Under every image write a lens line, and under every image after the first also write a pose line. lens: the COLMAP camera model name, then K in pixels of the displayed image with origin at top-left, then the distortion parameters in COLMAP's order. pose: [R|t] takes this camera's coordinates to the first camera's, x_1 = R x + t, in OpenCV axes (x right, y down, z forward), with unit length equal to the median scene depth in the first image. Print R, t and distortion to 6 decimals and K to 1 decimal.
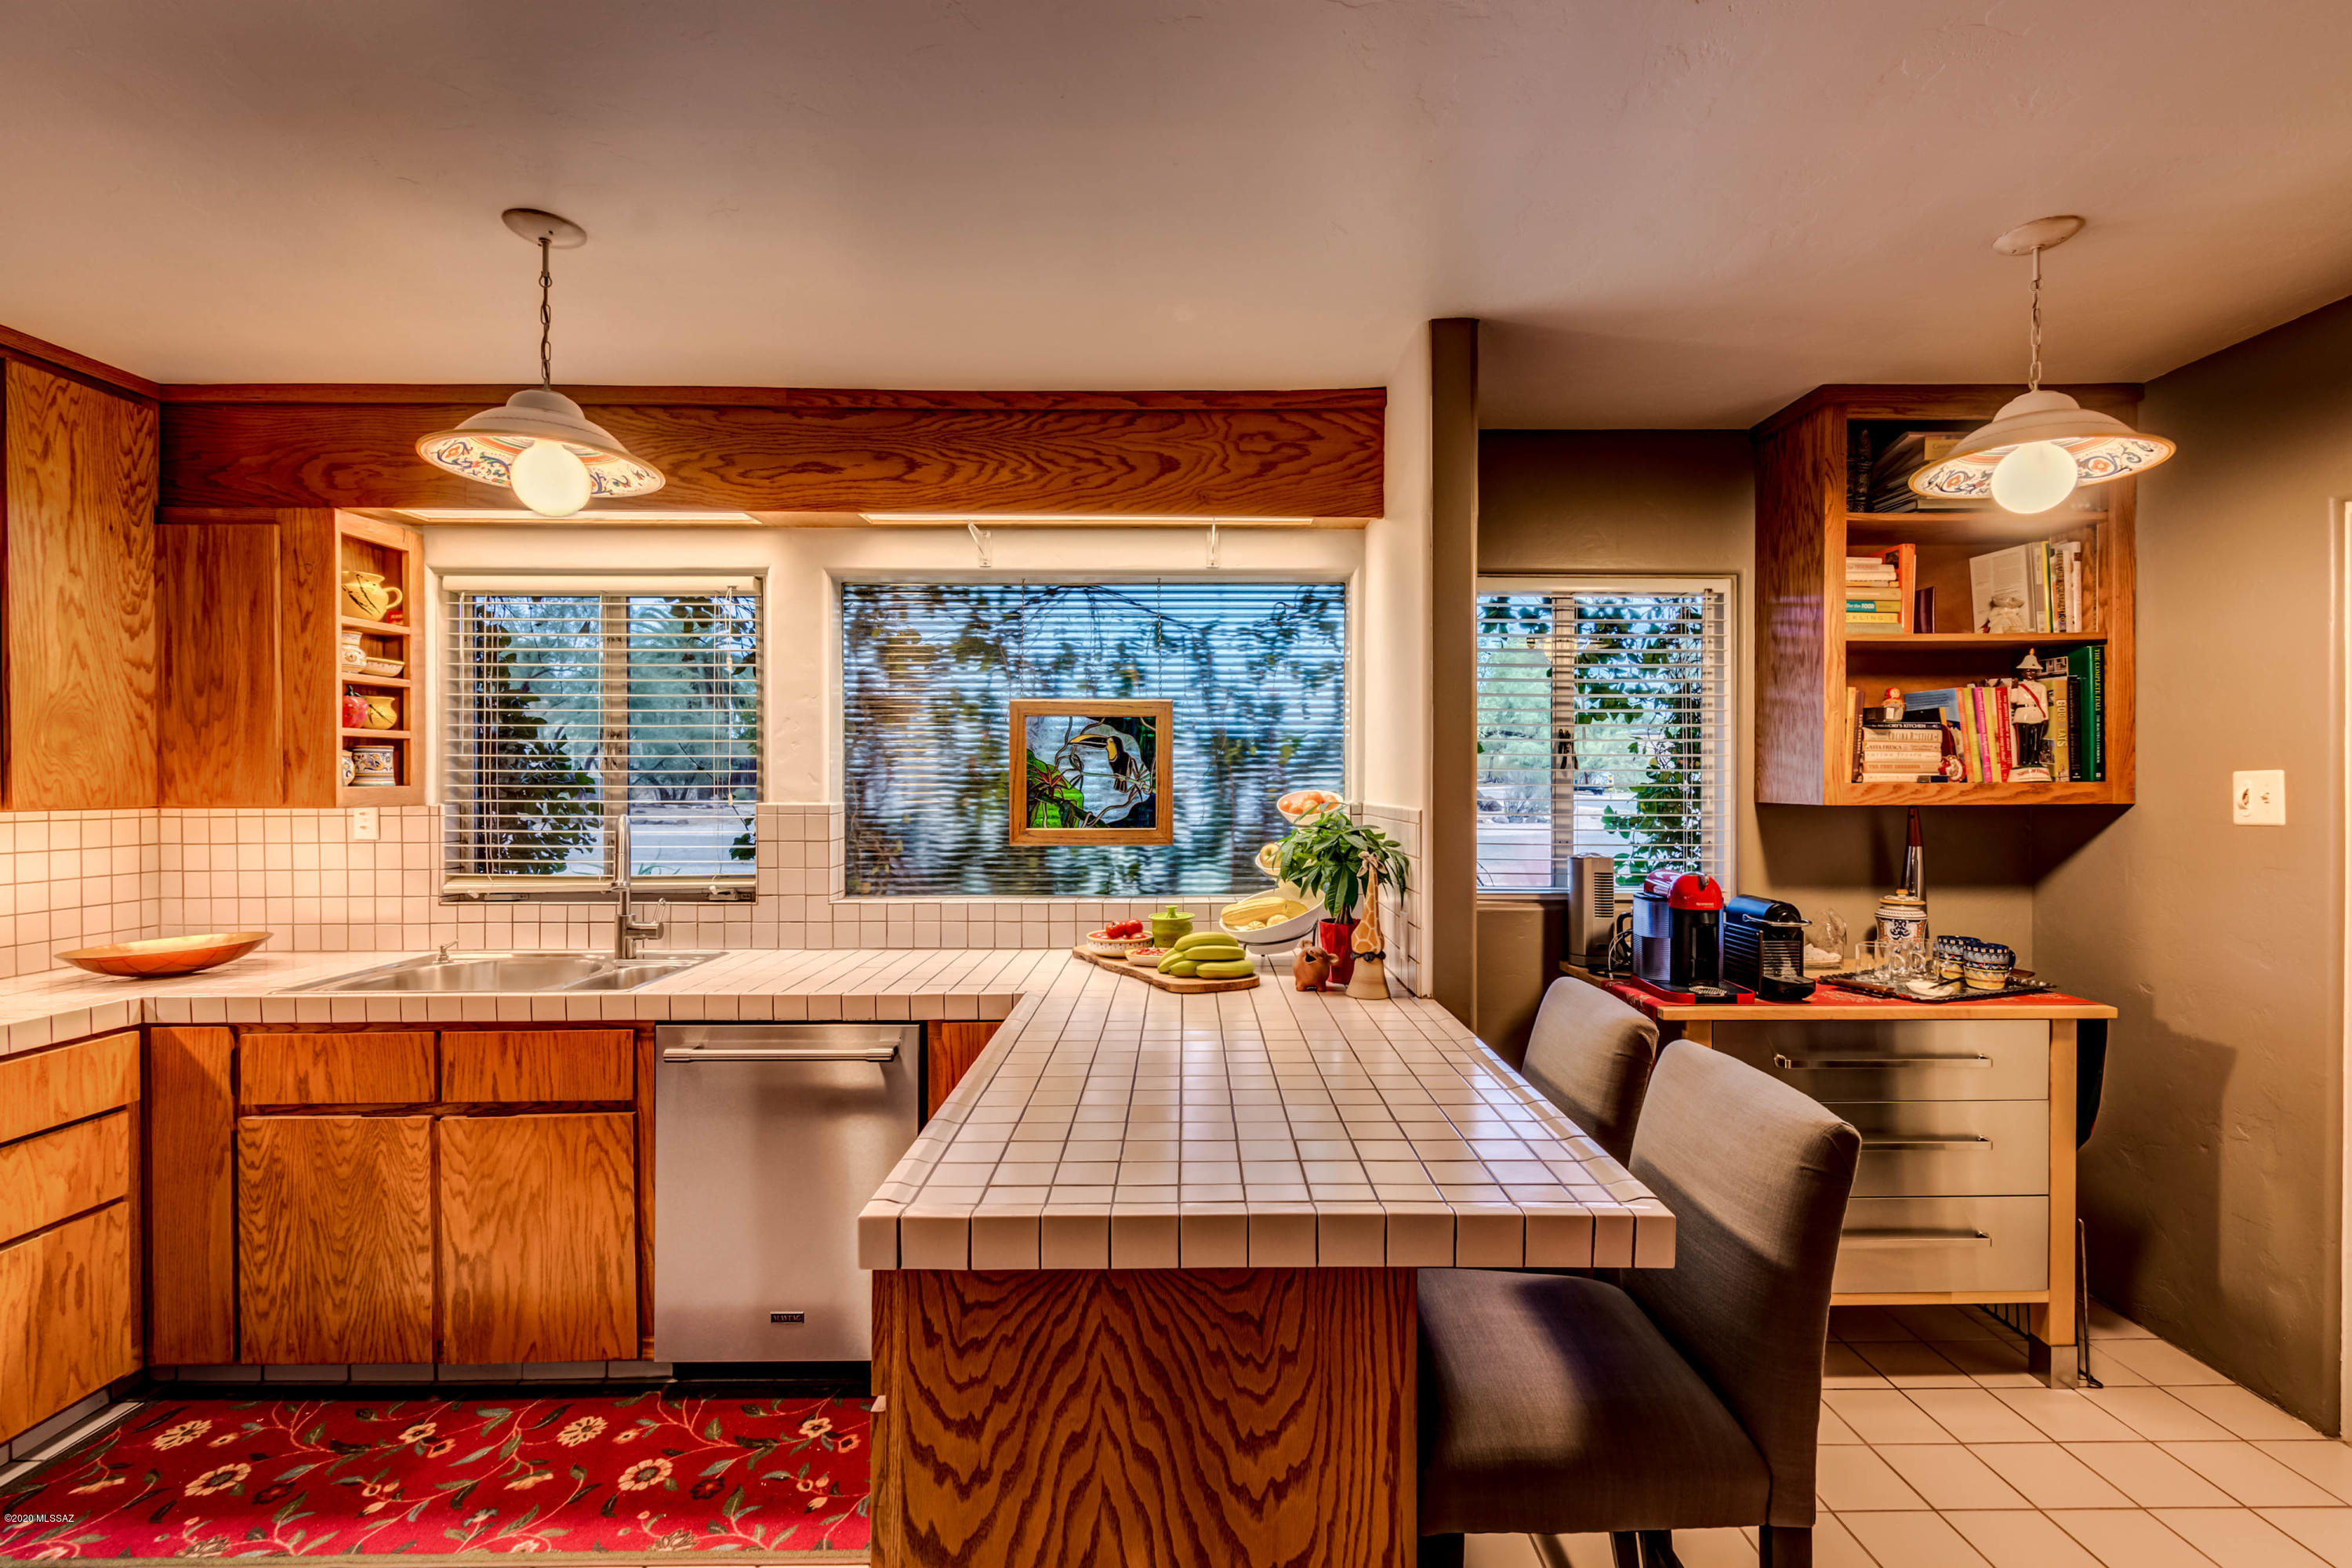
lens RADIAL K [[1081.0, 0, 1190.5], [0, 1081.0, 778.4], [0, 0, 1]] dist [-0.001351, -0.000506]
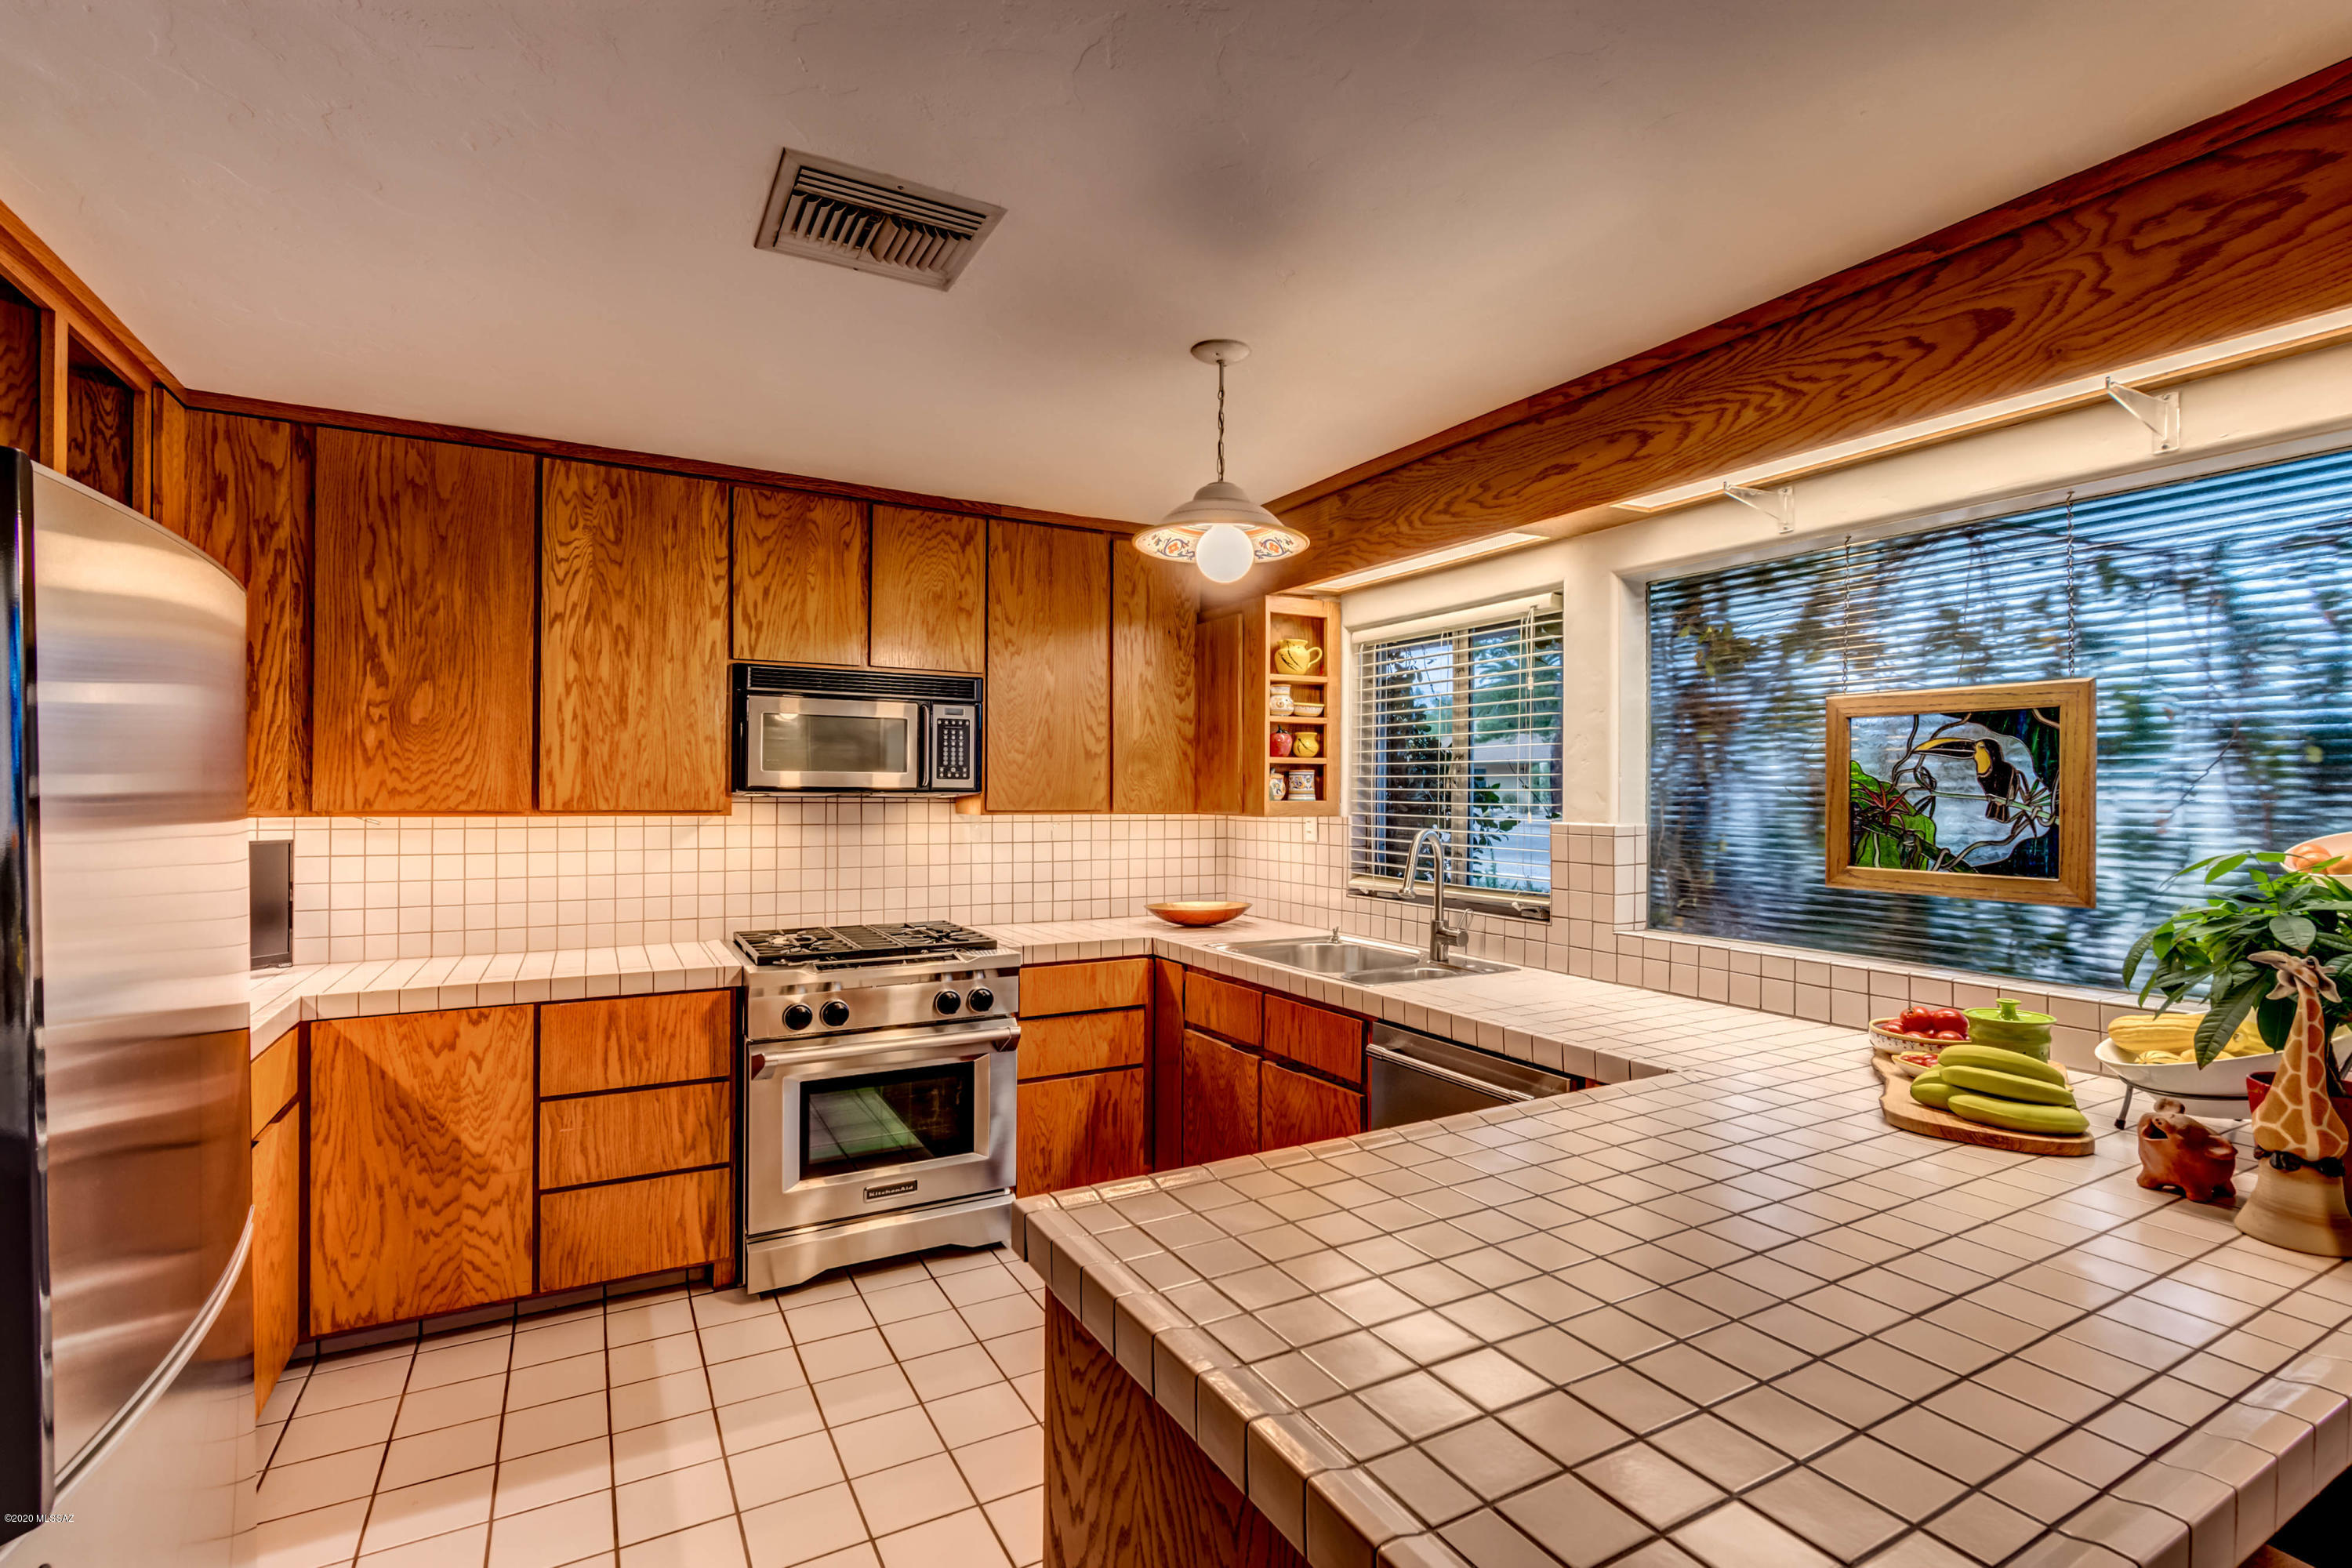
lens RADIAL K [[1044.7, 0, 1176.0], [0, 1044.7, 784.0], [0, 0, 1]] dist [0.000573, 0.000076]
pose [[0.483532, -0.003234, -0.875321, 0.293583], [-0.005950, 0.999958, -0.006981, -0.003569], [0.875307, 0.008584, 0.483492, 0.264782]]
